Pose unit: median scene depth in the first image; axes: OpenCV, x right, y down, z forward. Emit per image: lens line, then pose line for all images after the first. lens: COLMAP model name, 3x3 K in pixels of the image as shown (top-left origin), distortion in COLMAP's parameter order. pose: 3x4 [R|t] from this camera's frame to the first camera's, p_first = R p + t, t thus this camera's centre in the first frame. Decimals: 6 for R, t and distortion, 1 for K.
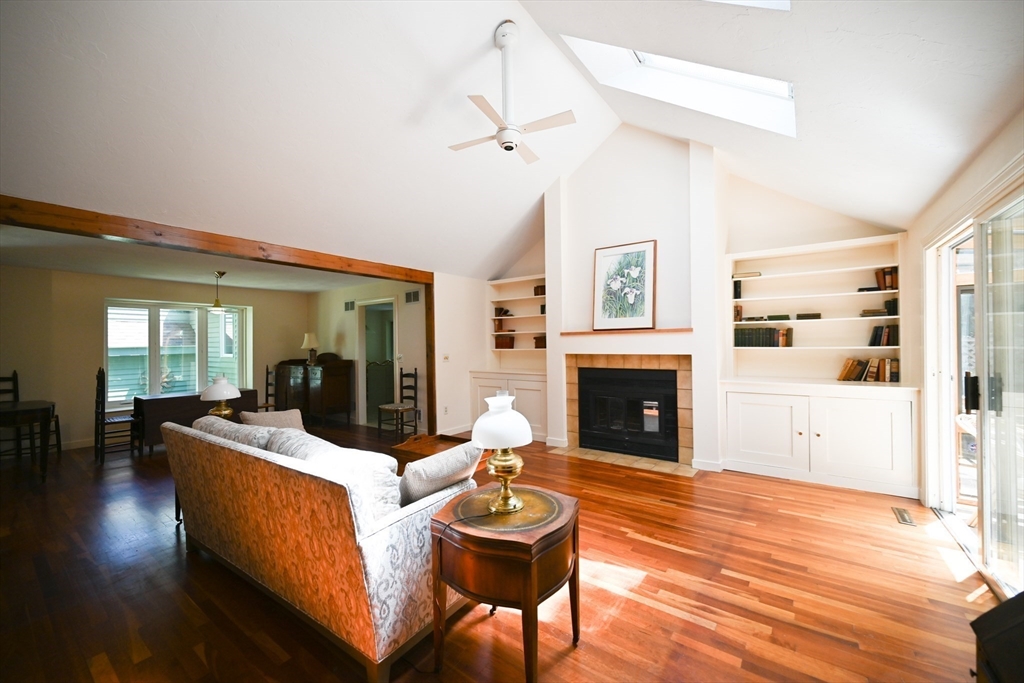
lens RADIAL K [[398.1, 0, 512.0], [0, 398.1, 341.5], [0, 0, 1]] dist [0.000268, -0.000044]
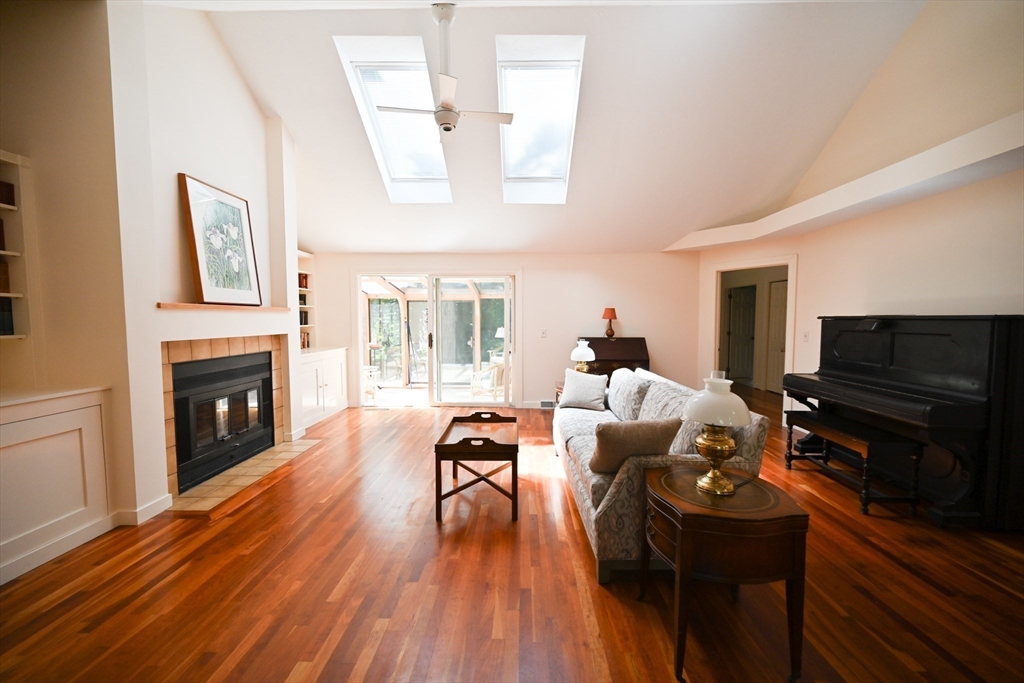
lens RADIAL K [[406.9, 0, 524.8], [0, 406.9, 344.2], [0, 0, 1]] dist [0.001575, 0.000126]
pose [[-0.591586, -0.040558, 0.805221, -0.687186], [-0.003596, 0.998857, 0.047669, 0.006368], [-0.806234, 0.025305, -0.591055, 1.017454]]
